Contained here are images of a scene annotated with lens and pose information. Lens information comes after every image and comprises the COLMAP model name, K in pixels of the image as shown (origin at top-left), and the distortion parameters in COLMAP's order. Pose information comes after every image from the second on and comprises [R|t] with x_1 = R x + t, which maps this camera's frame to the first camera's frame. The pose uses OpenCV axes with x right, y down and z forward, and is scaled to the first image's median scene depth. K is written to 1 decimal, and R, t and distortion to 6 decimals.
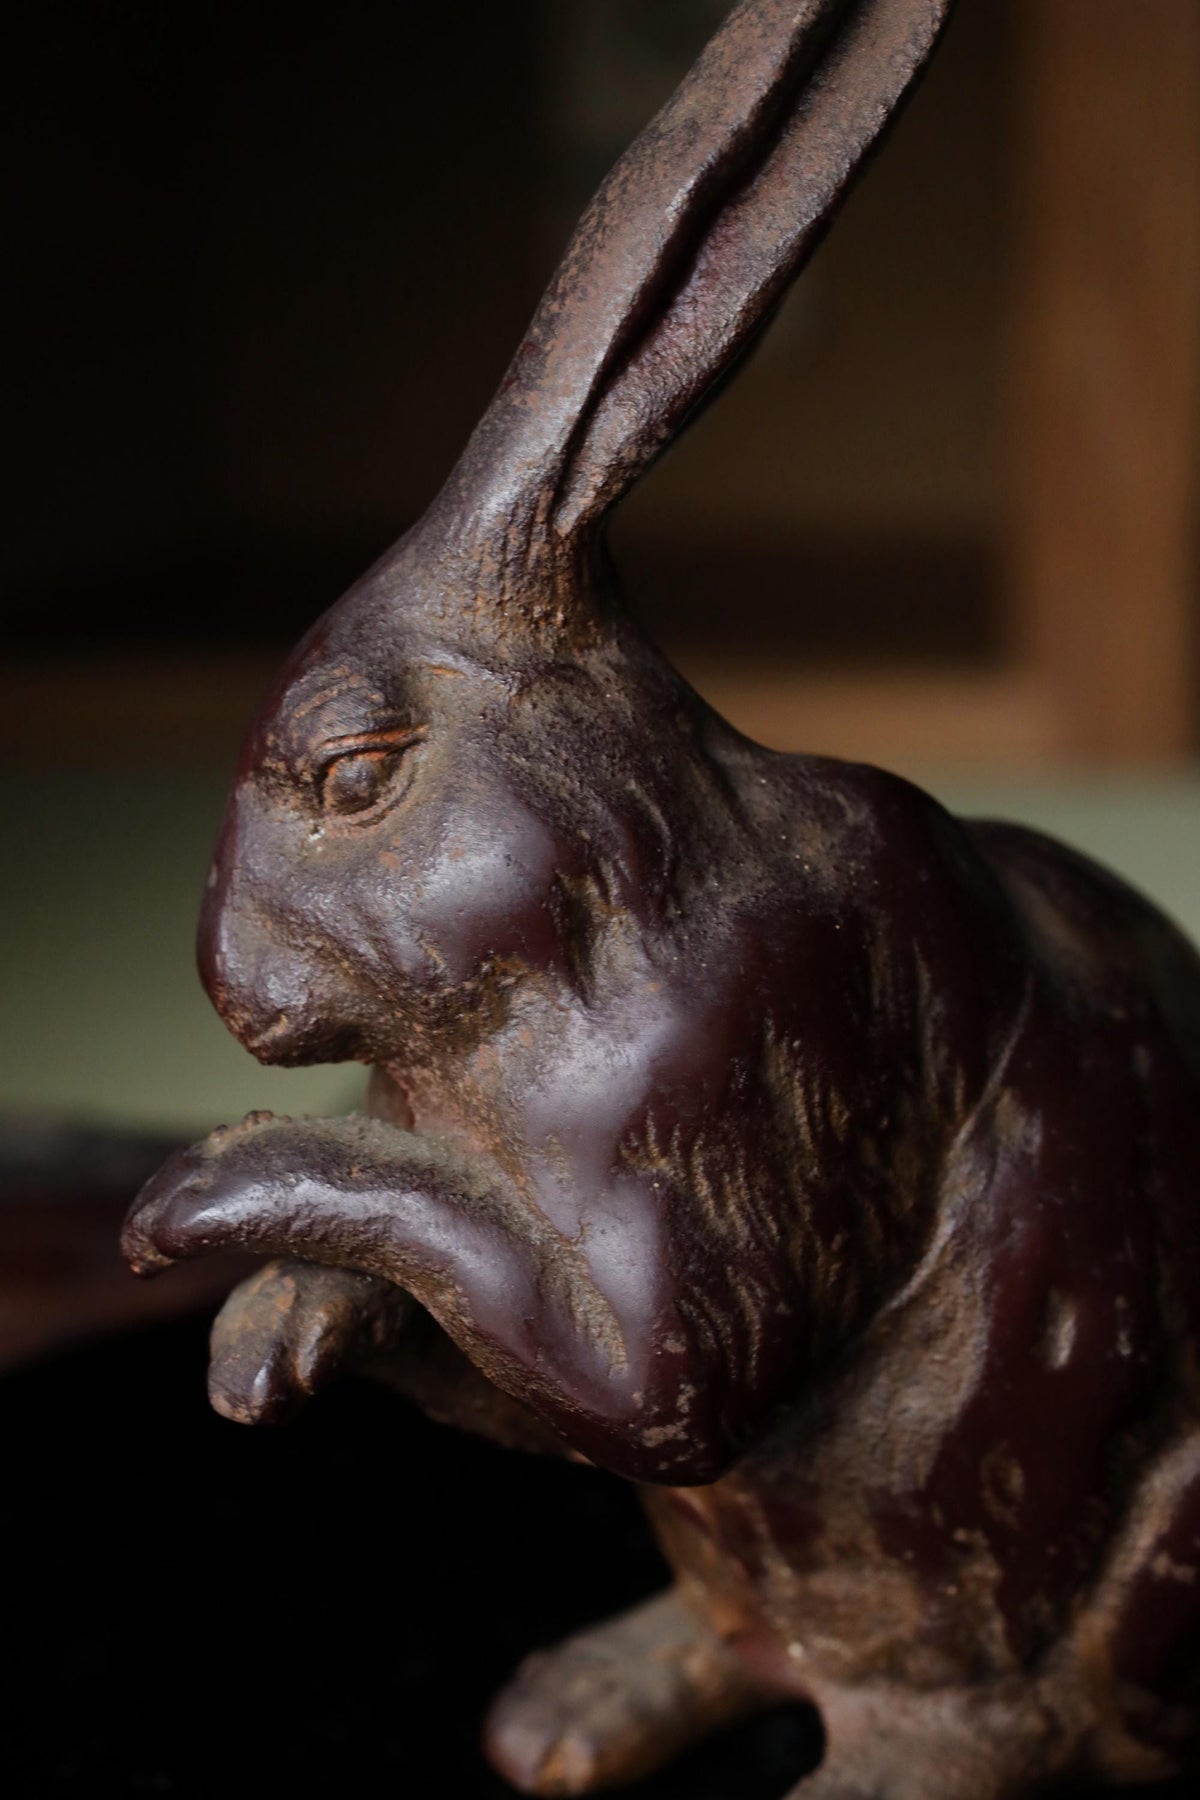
lens RADIAL K [[3024.4, 0, 604.7], [0, 3024.4, 898.8], [0, 0, 1]] dist [0.021413, 0.000000]
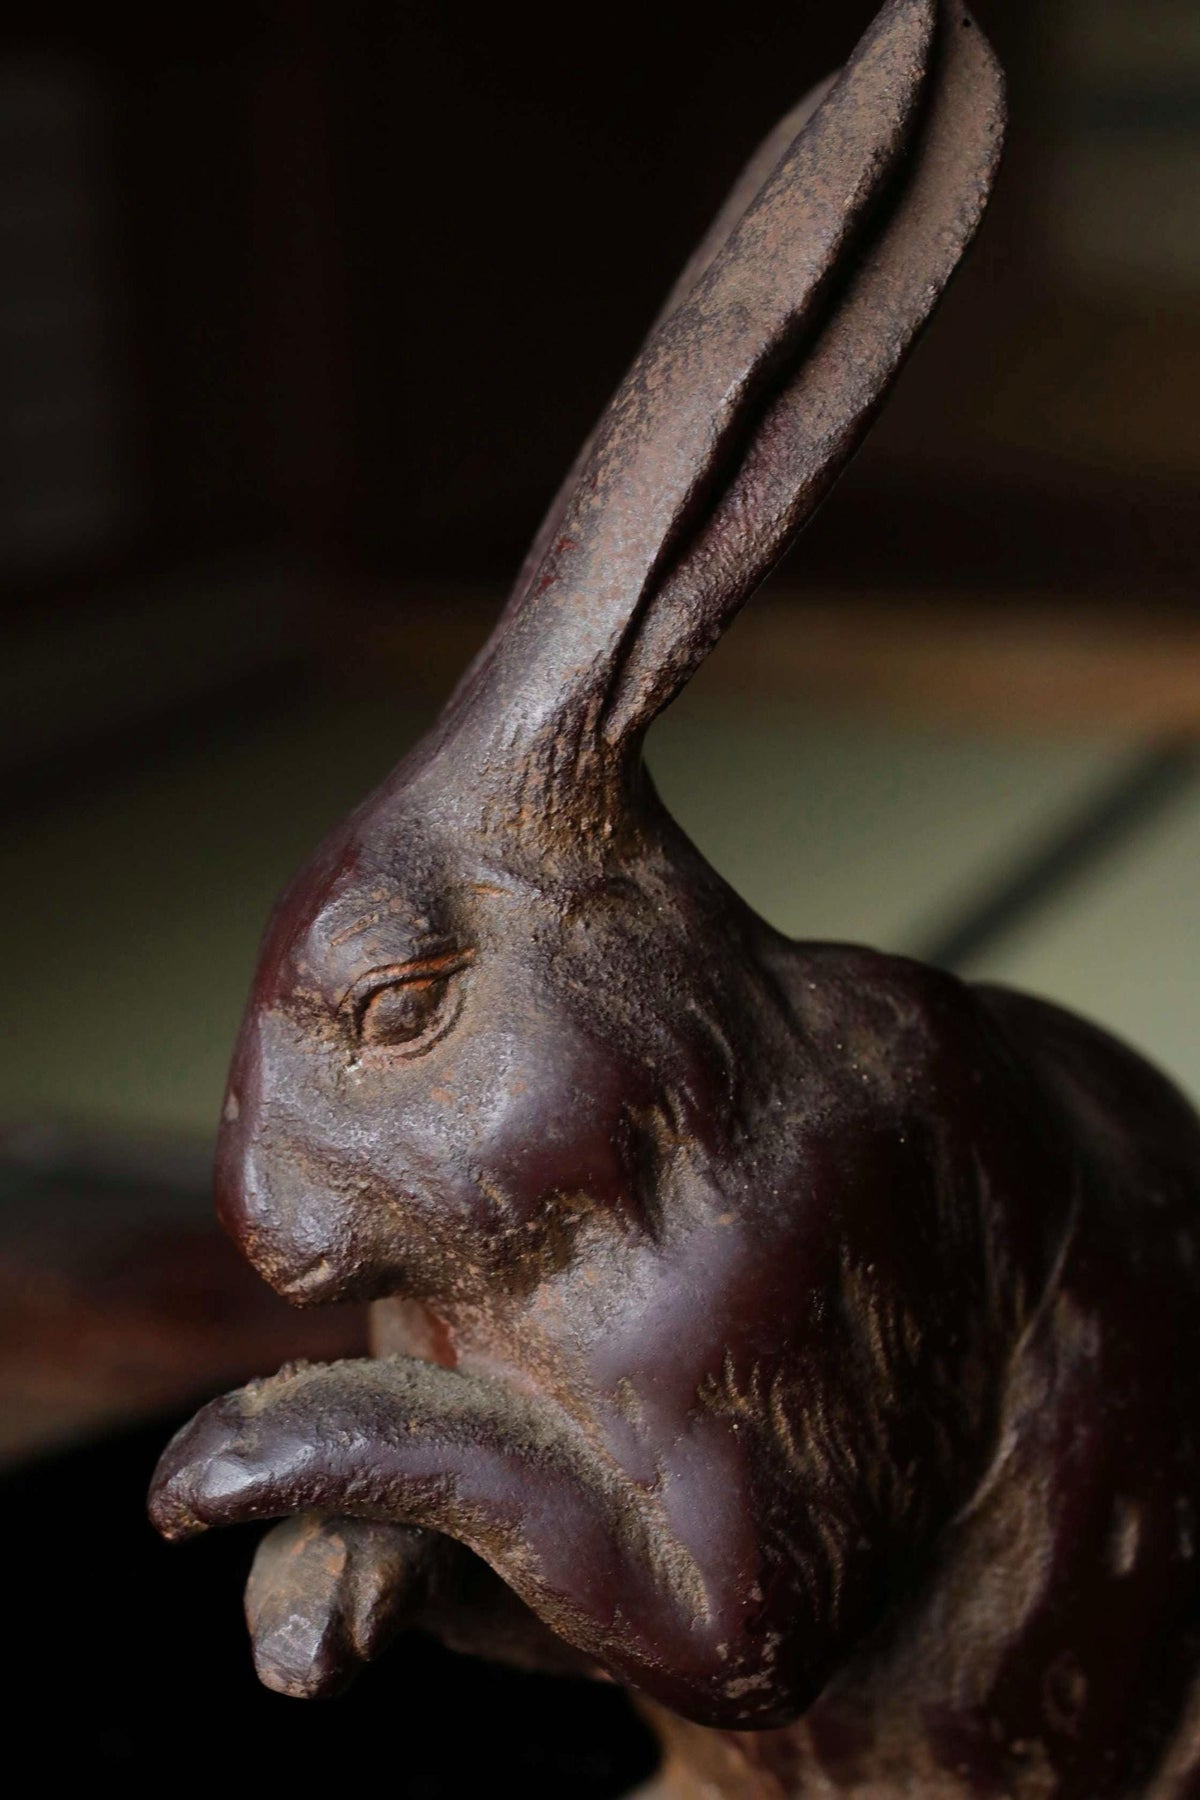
lens RADIAL K [[3024.4, 0, 566.6], [0, 3024.4, 888.0], [0, 0, 1]] dist [0.021413, 0.000000]
pose [[0.991942, -0.034658, 0.121860, -0.142620], [0.032665, 0.999298, 0.018318, -0.091685], [-0.122409, -0.014190, 0.992378, 0.063499]]
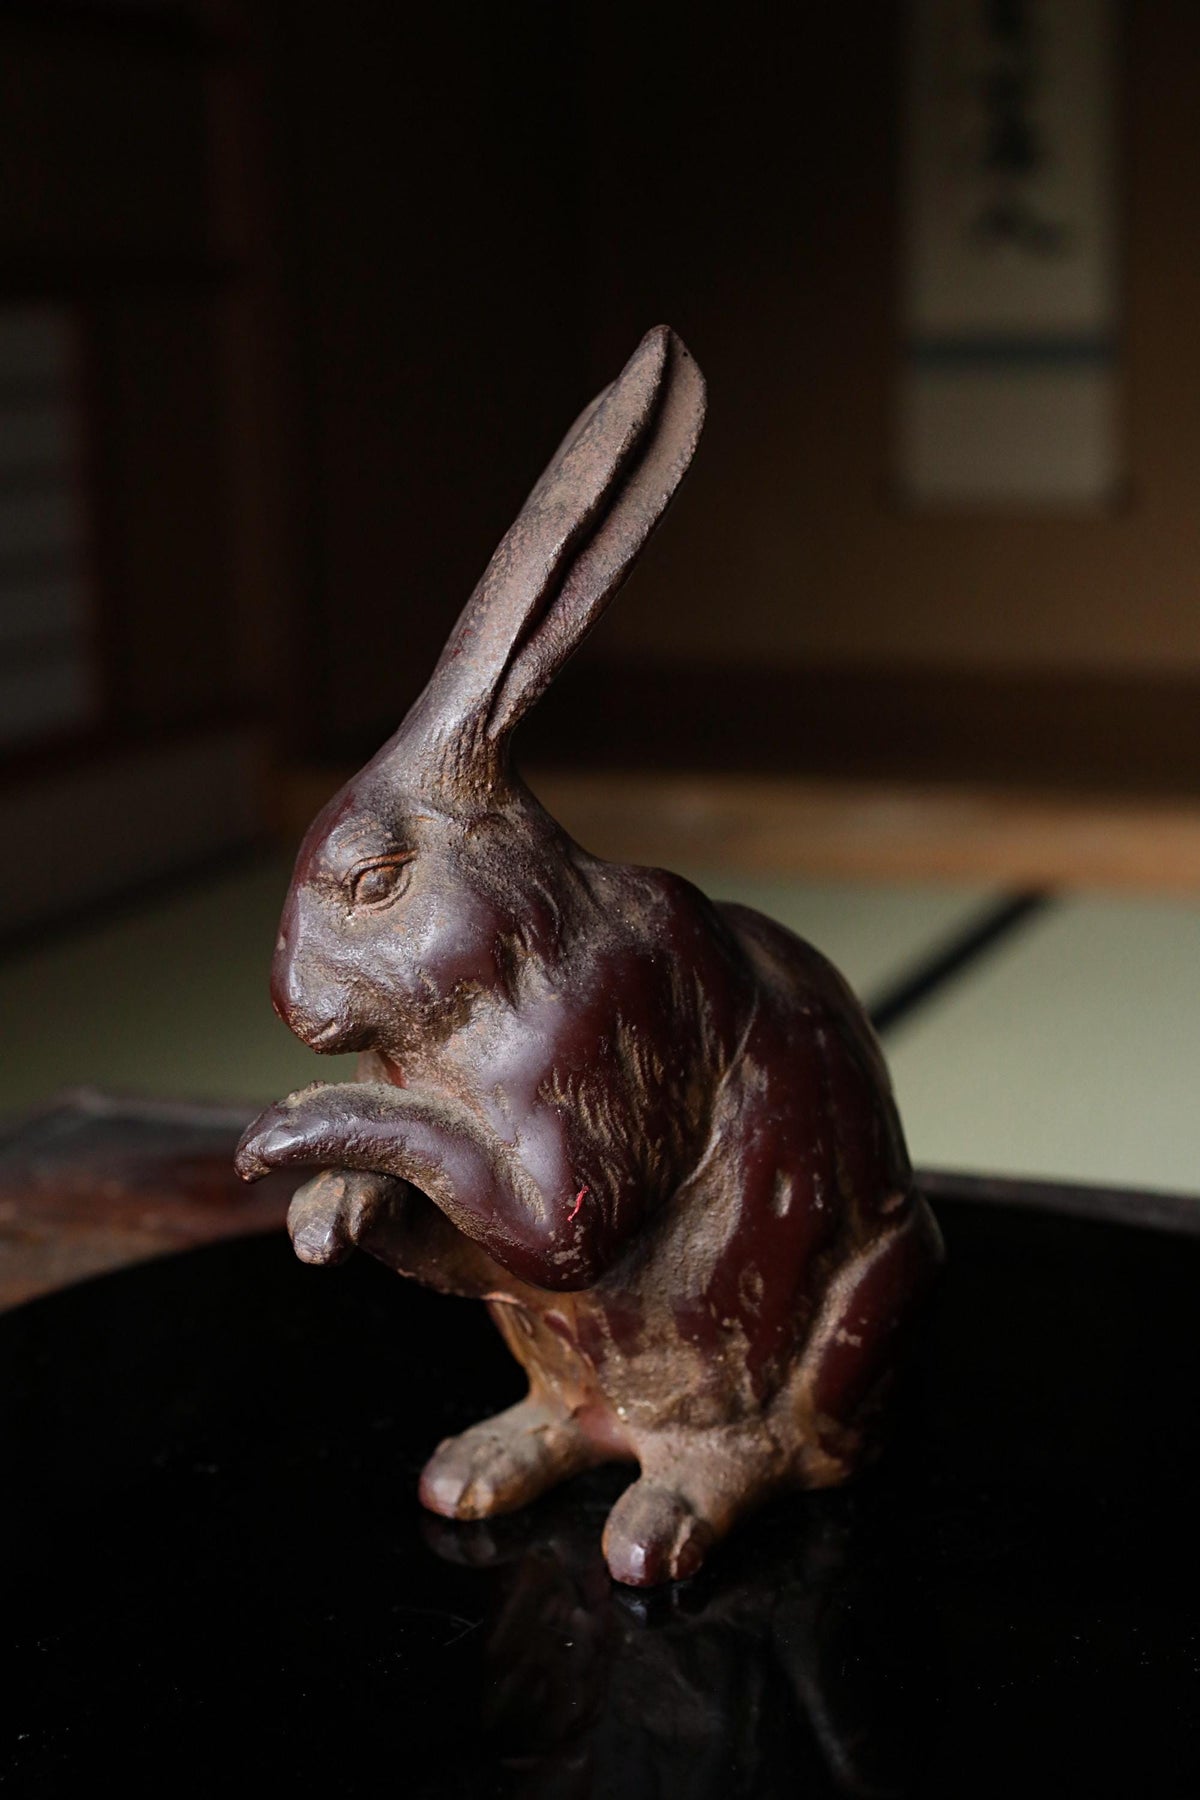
lens RADIAL K [[3024.4, 0, 592.0], [0, 3024.4, 904.6], [0, 0, 1]] dist [0.021413, 0.000000]
pose [[0.987258, -0.025729, 0.157033, -0.229373], [0.033247, 0.998414, -0.045438, 0.054674], [-0.155615, 0.050080, 0.986548, -0.708924]]
